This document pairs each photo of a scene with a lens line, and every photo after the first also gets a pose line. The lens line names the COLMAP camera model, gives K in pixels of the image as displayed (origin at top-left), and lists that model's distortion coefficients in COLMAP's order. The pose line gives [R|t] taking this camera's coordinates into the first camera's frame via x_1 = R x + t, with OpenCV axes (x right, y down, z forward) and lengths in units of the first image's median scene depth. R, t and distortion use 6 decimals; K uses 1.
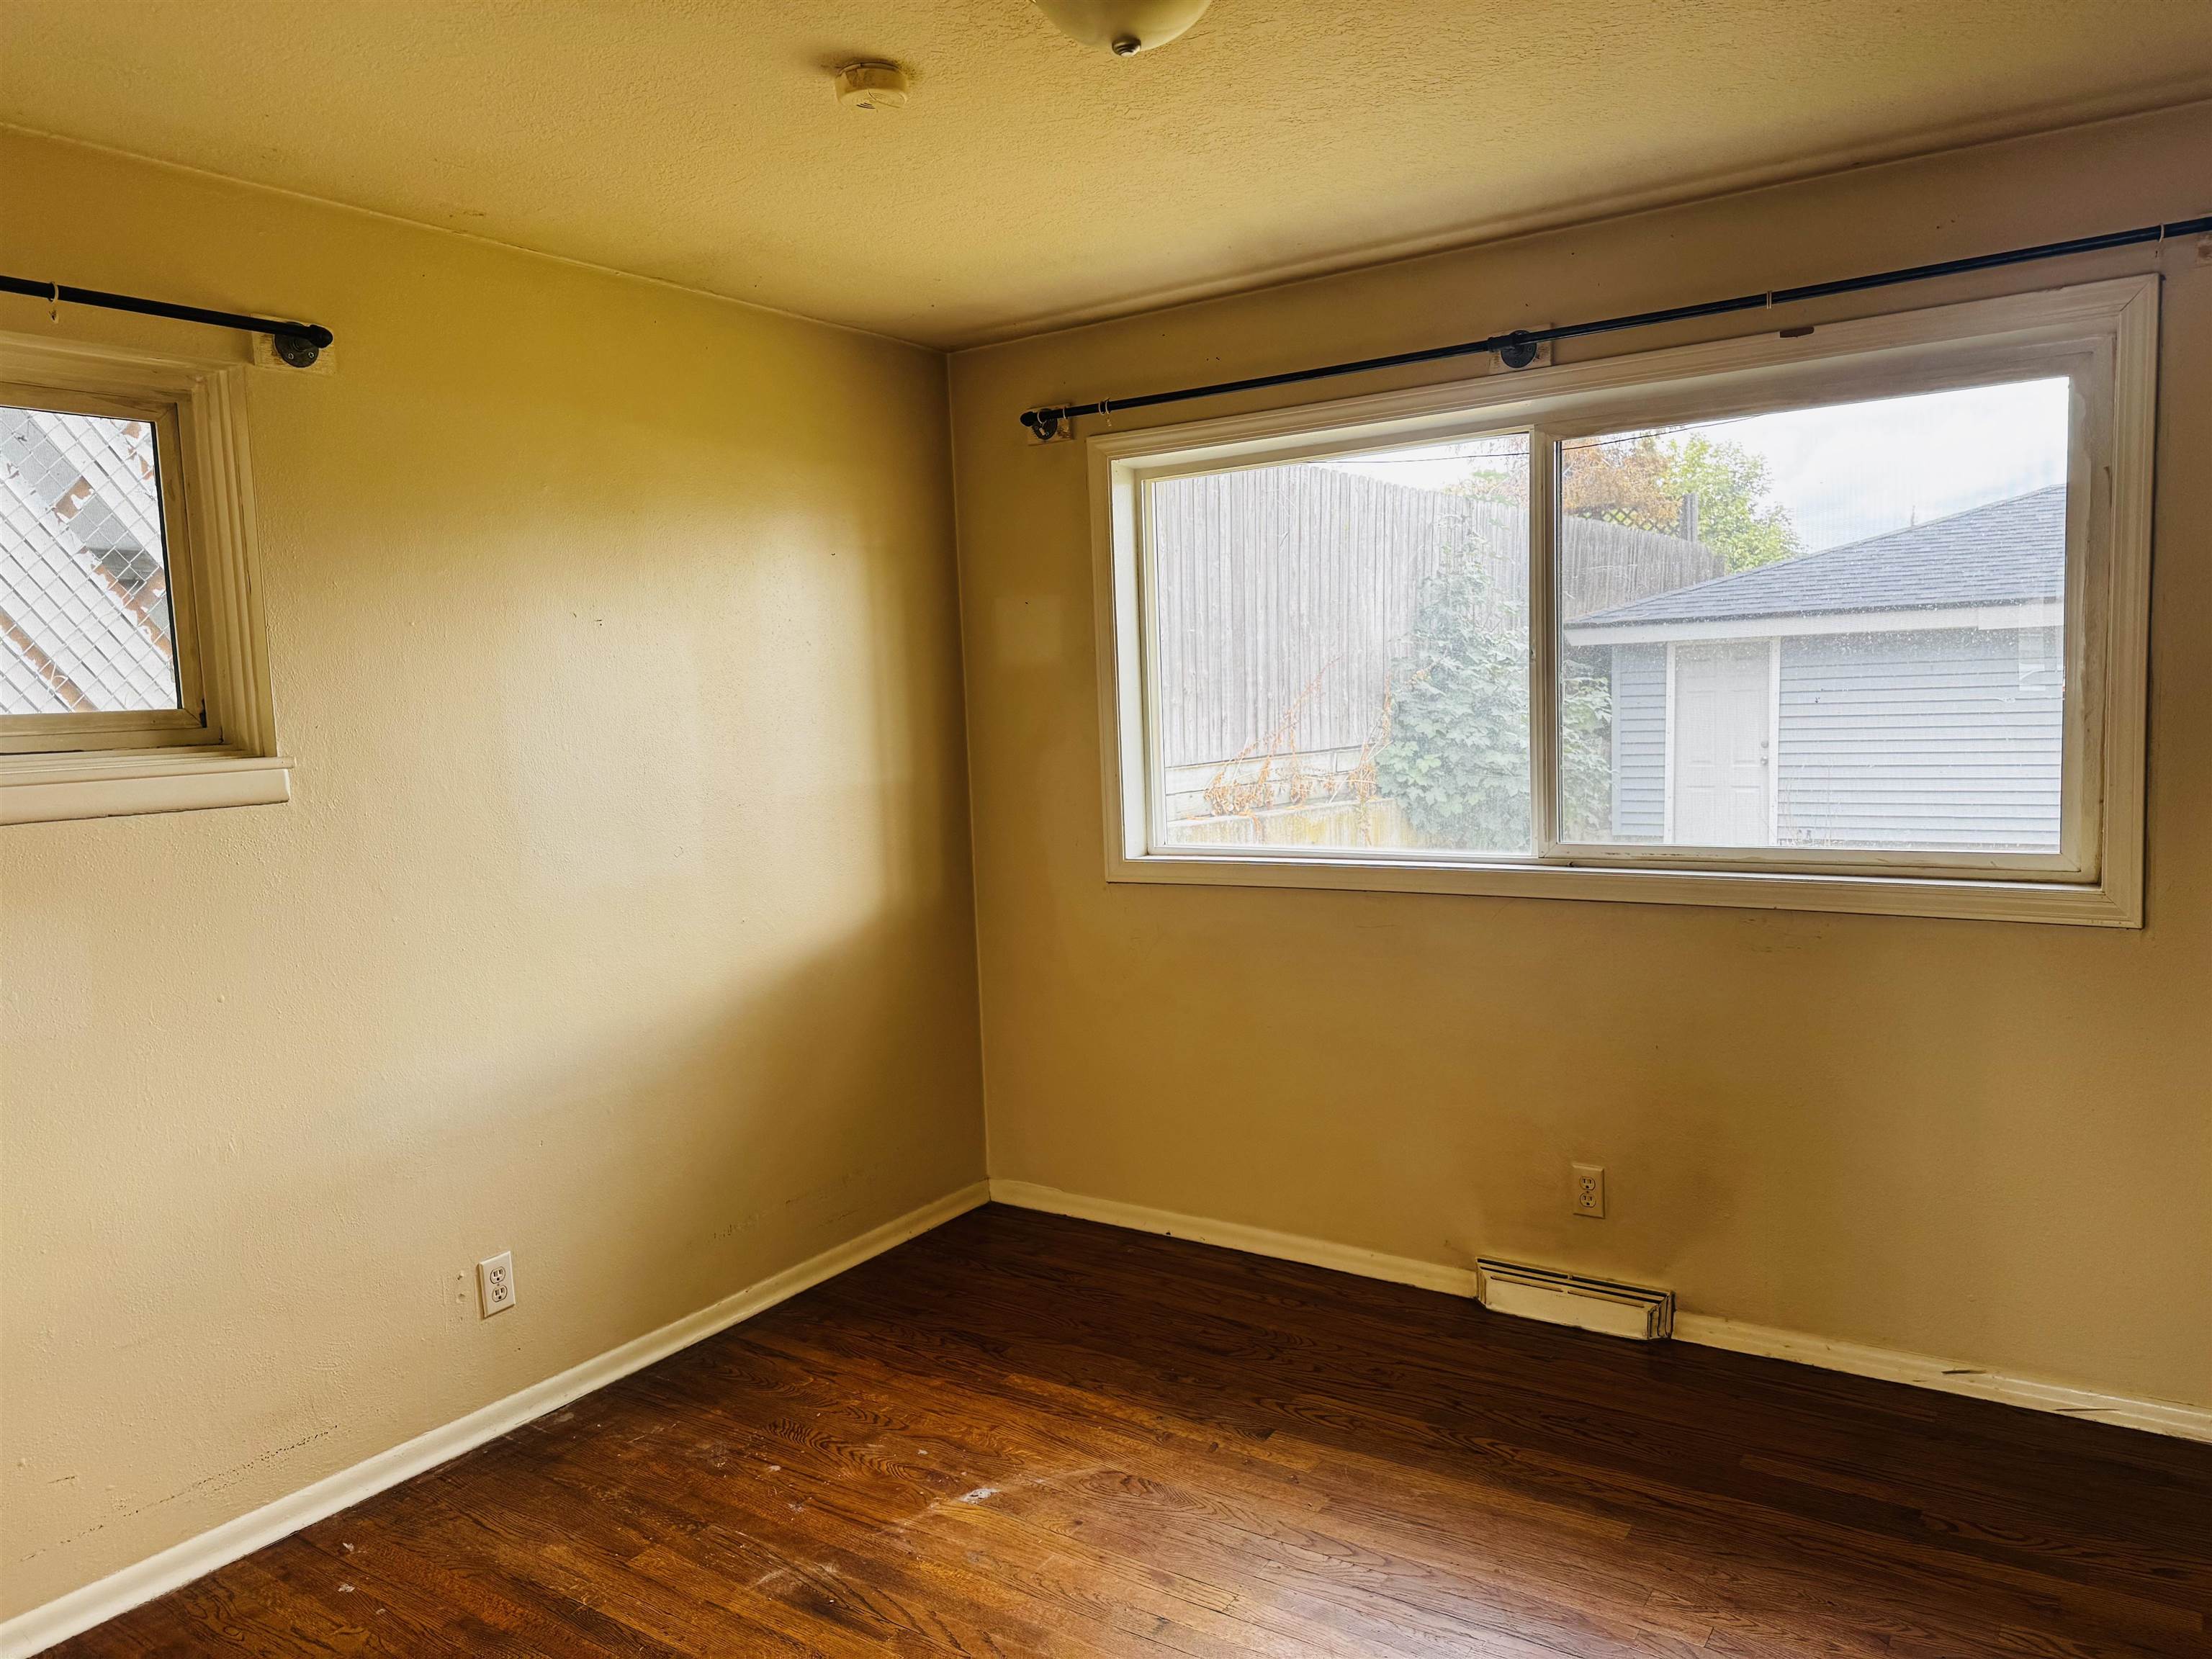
lens RADIAL K [[1655.8, 0, 1098.1], [0, 1655.8, 764.3], [0, 0, 1]] dist [0.086849, -0.046850]
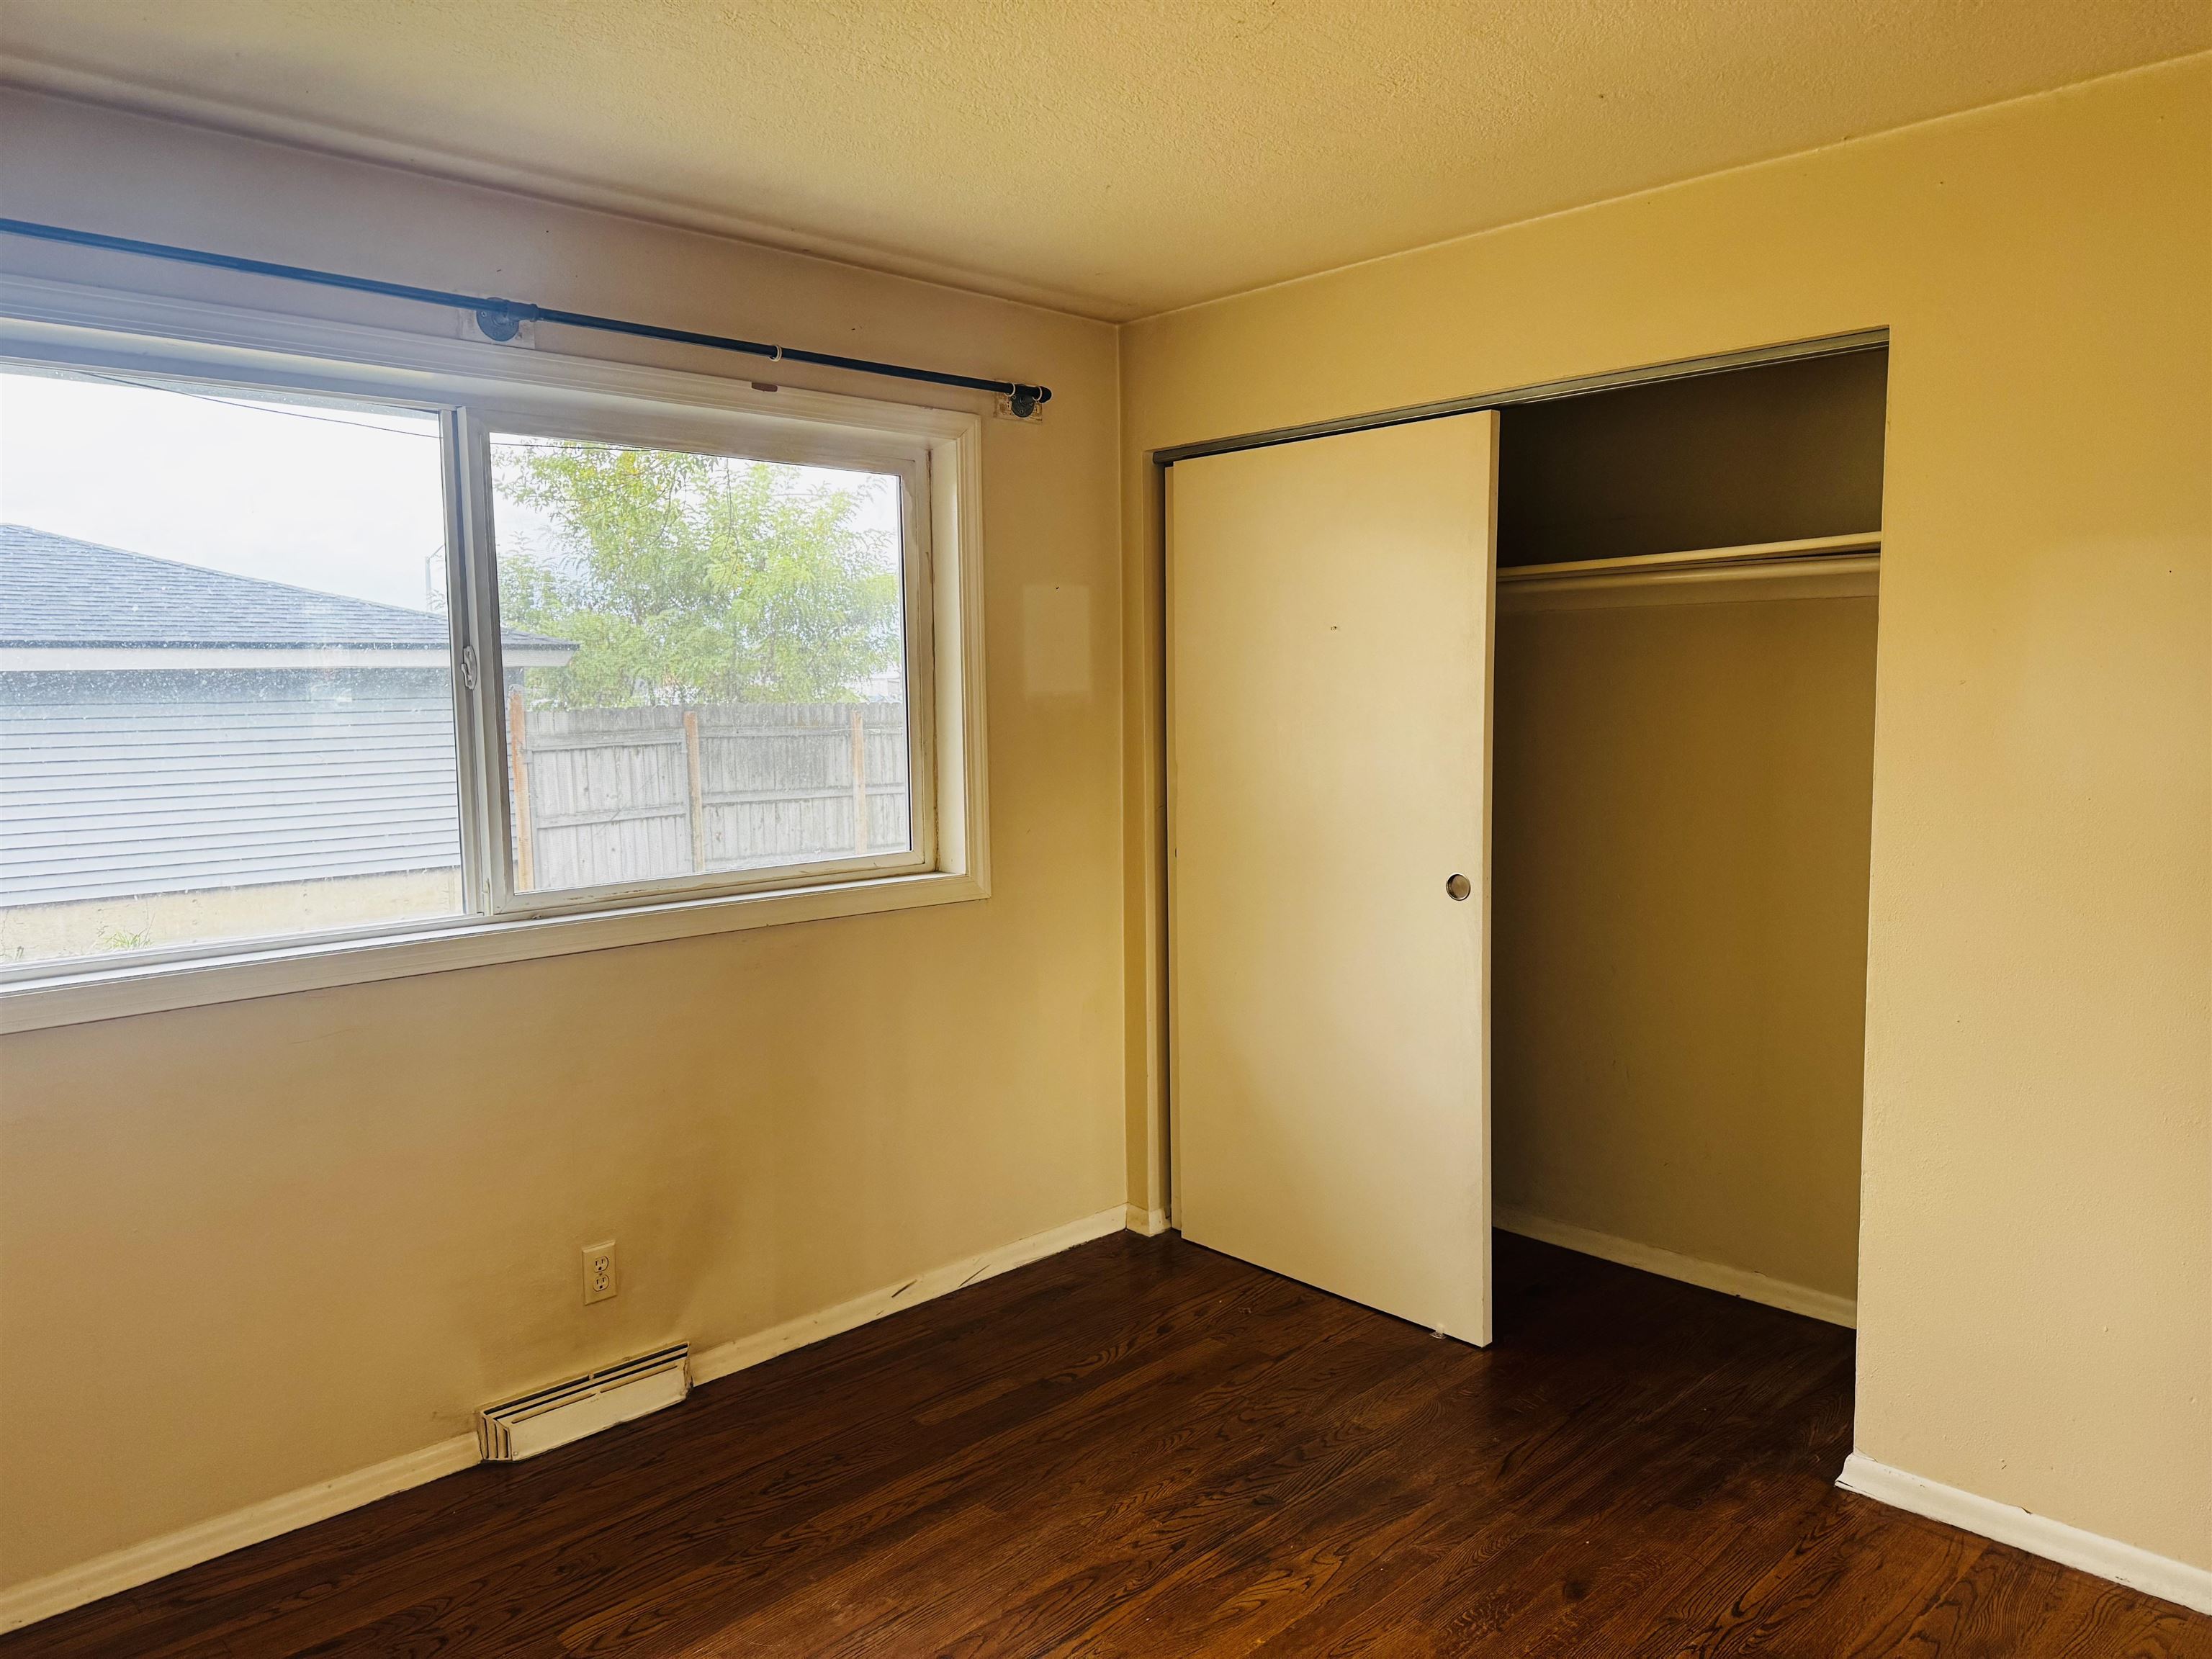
lens RADIAL K [[1655.8, 0, 1098.1], [0, 1655.8, 764.3], [0, 0, 1]] dist [0.086849, -0.046850]
pose [[0.177811, -0.016629, 0.983924, -0.548910], [0.052026, 0.998618, 0.007476, -0.012008], [-0.982689, 0.049860, 0.178430, 0.563224]]
